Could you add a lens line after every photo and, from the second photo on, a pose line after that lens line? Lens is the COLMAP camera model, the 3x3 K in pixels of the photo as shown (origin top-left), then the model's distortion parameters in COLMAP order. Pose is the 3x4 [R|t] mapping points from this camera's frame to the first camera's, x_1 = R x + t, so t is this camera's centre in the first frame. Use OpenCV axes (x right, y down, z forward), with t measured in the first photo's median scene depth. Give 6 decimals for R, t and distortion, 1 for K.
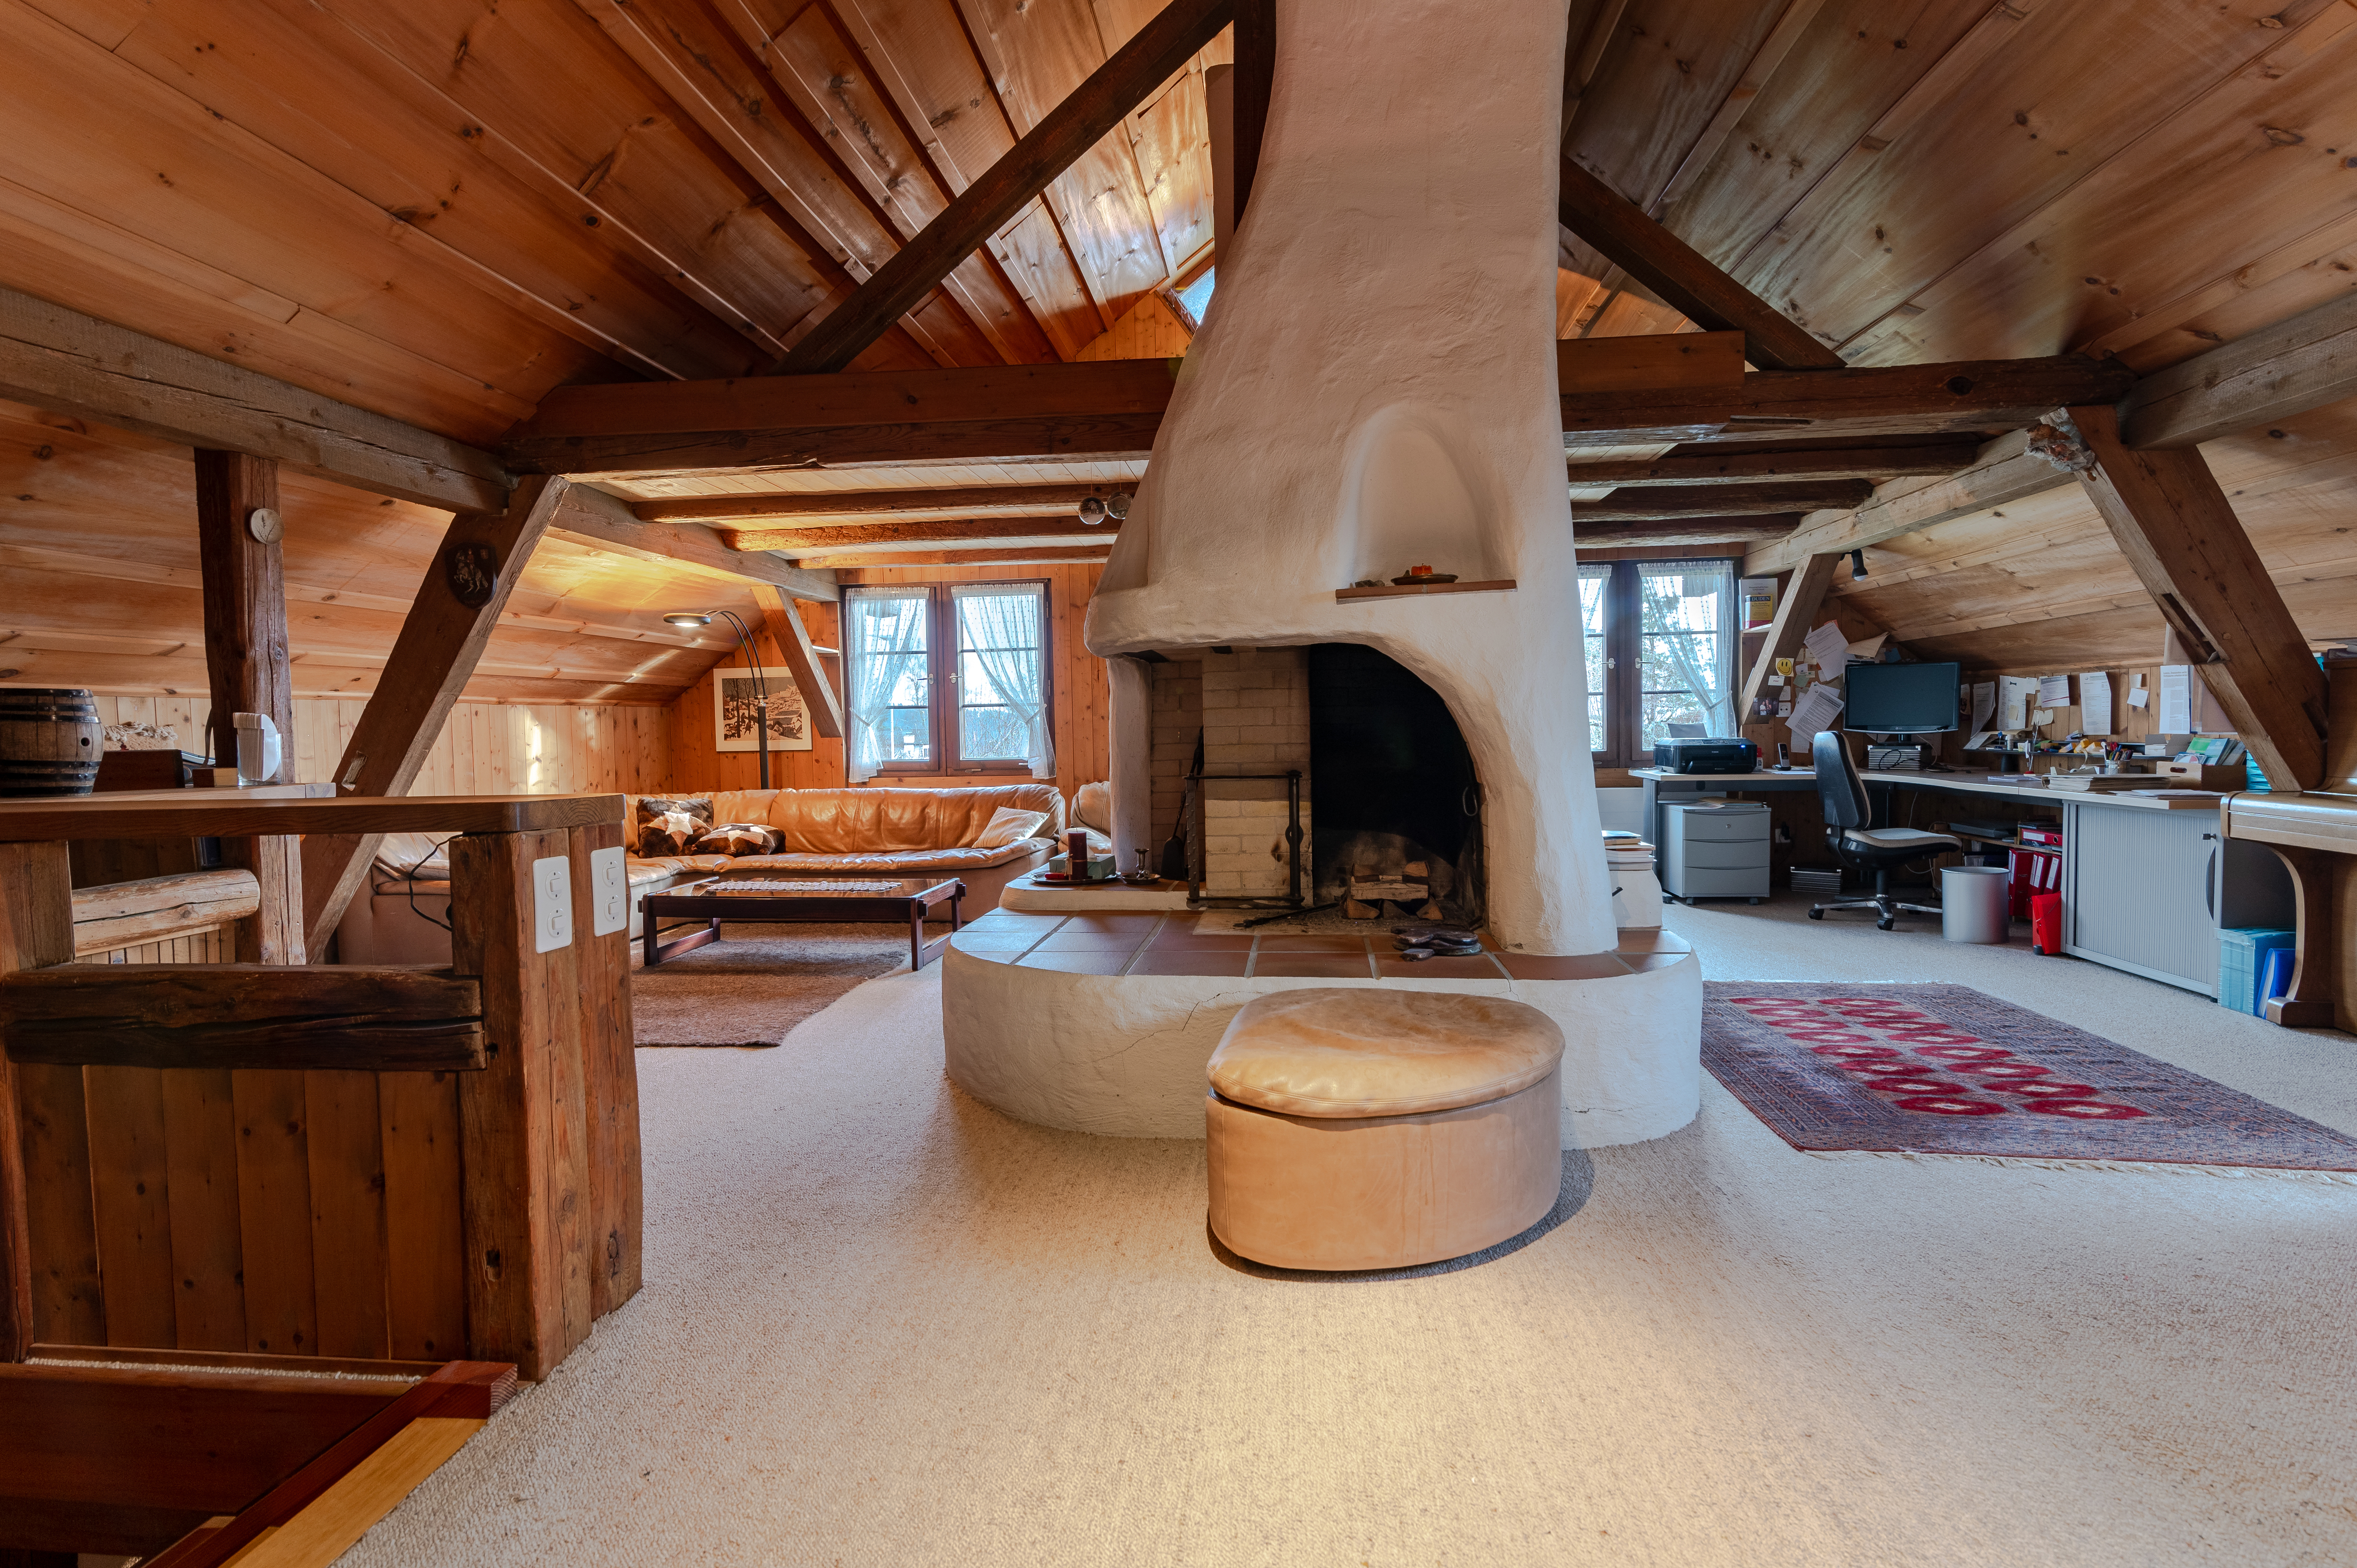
lens RADIAL K [[1090.1, 0, 1178.9], [0, 1090.1, 780.1], [0, 0, 1]] dist [0.001874, -0.000293]
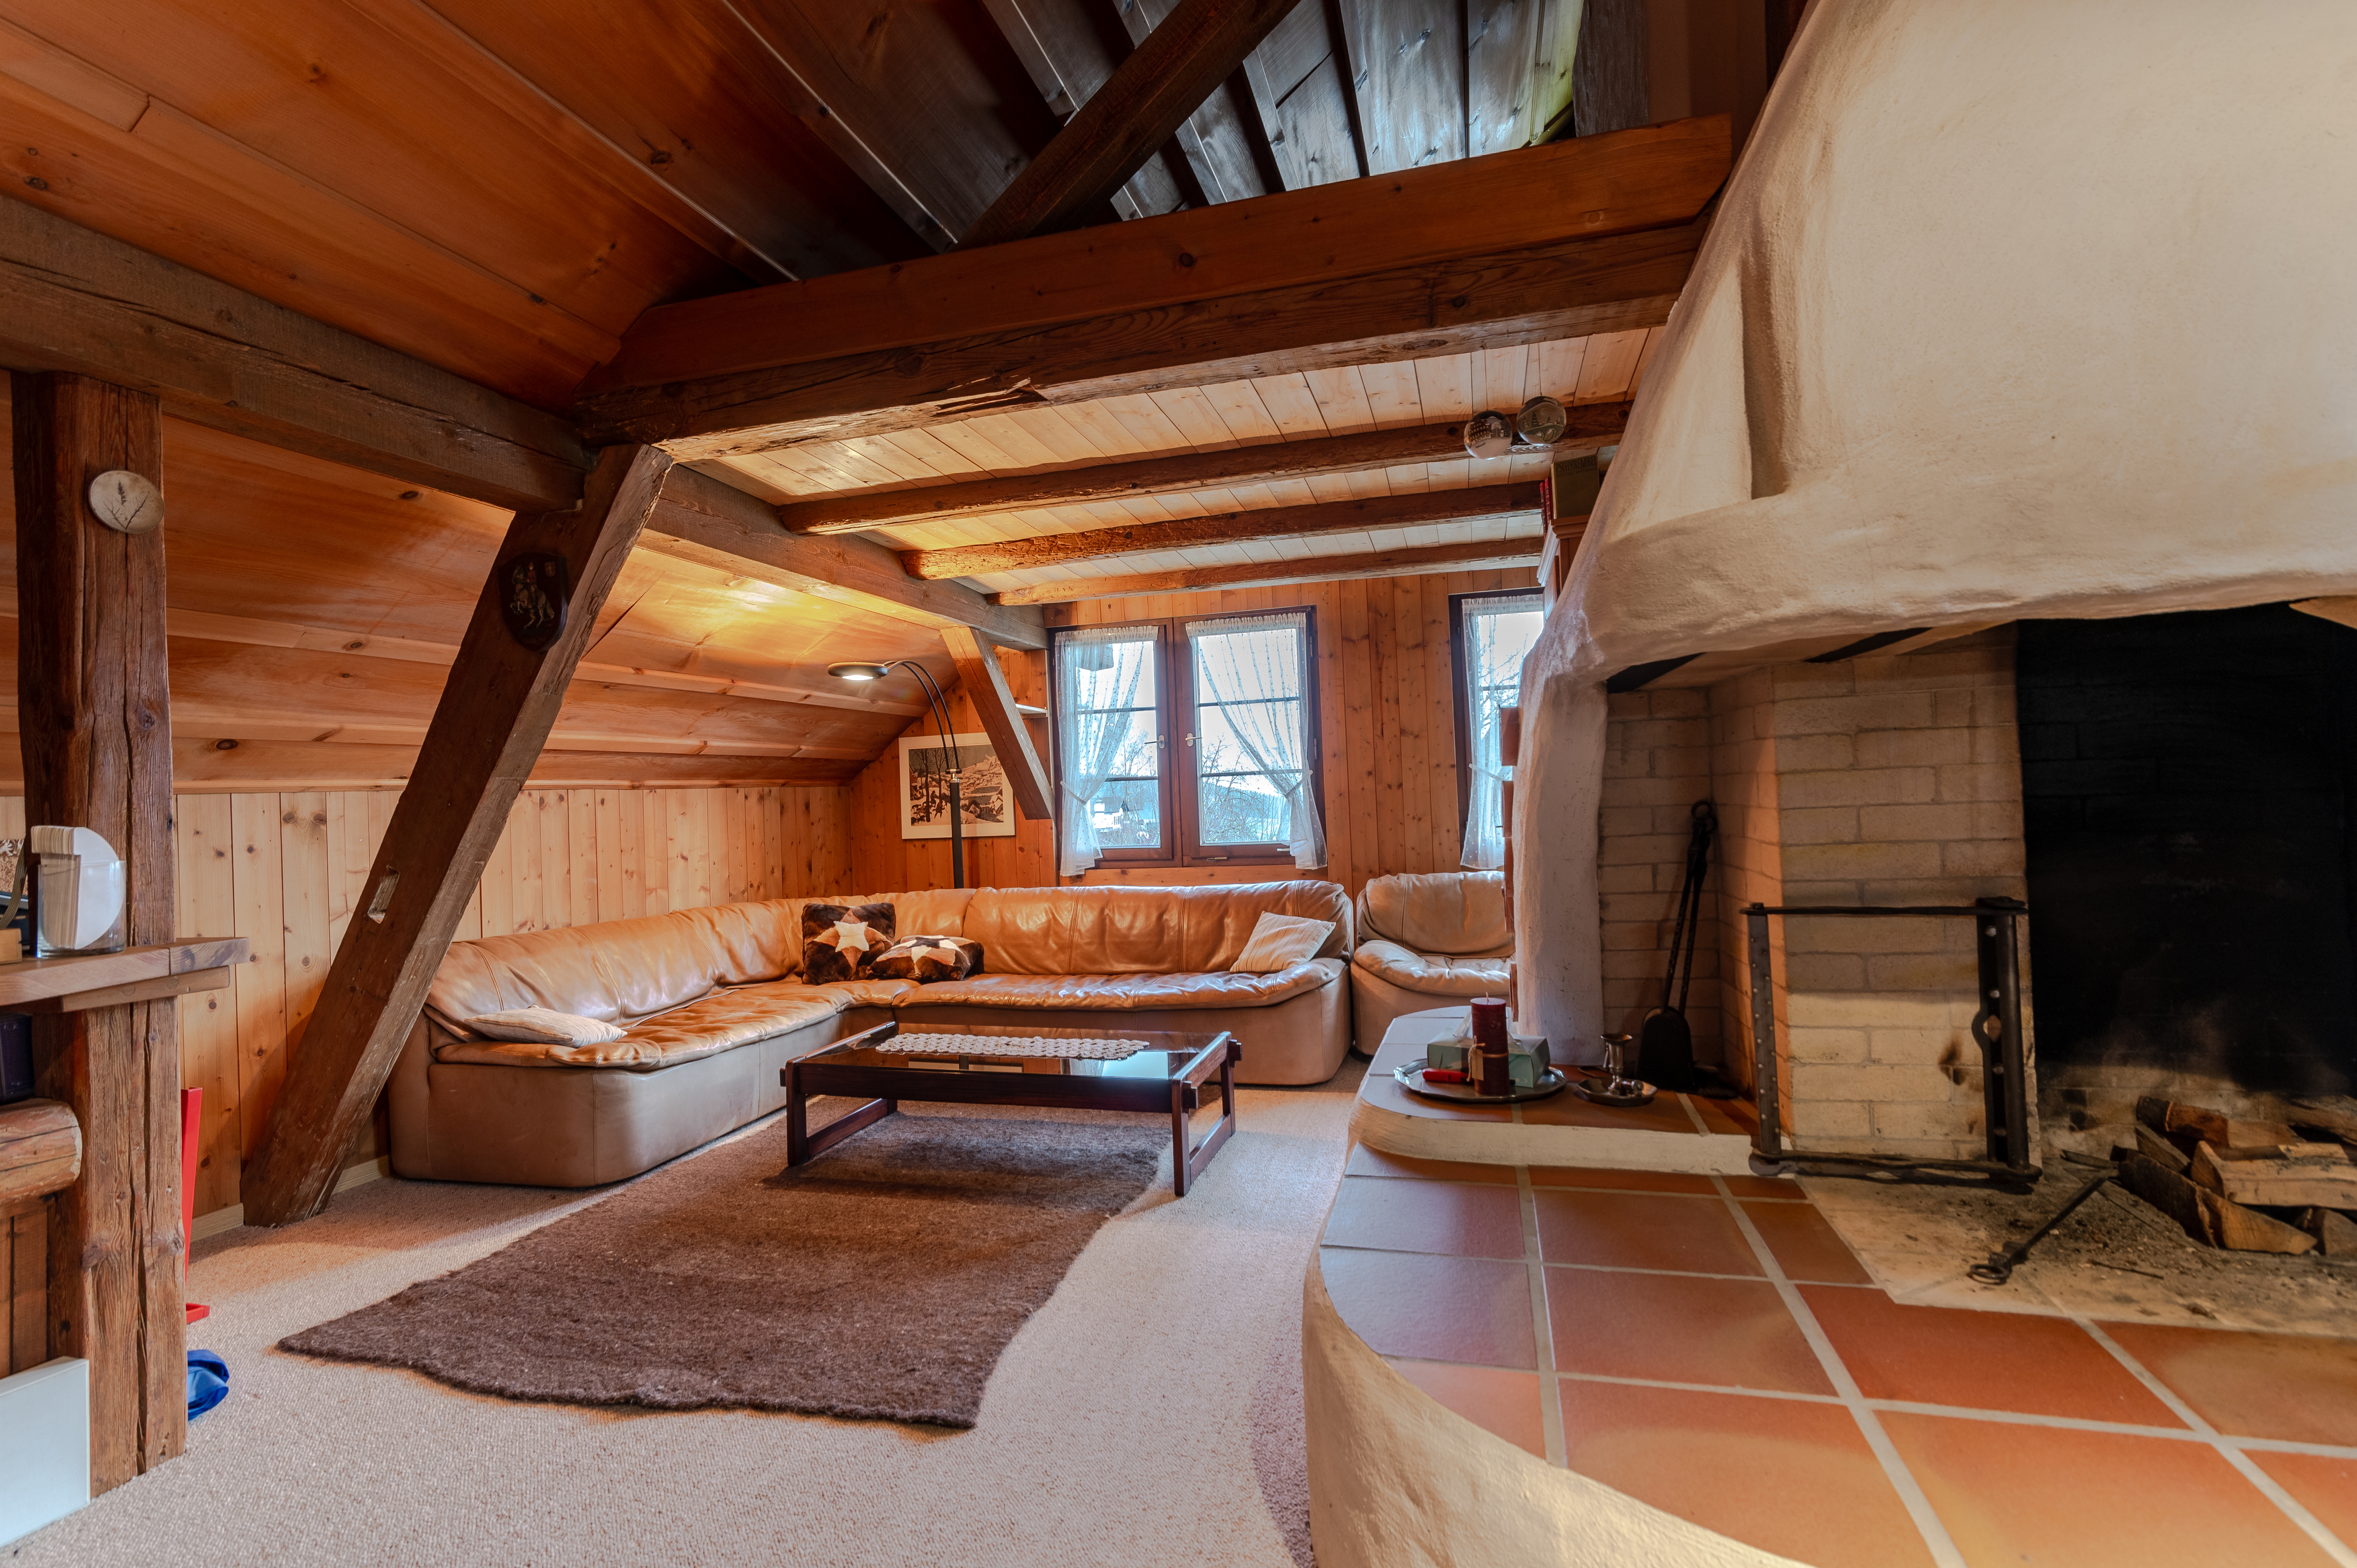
lens RADIAL K [[1090.1, 0, 1182.0], [0, 1090.1, 773.2], [0, 0, 1]] dist [0.001874, -0.000293]
pose [[0.985978, -0.025943, -0.164844, -0.137225], [0.015205, 0.997699, -0.066072, -0.030144], [0.166179, 0.062639, 0.984104, 0.382110]]
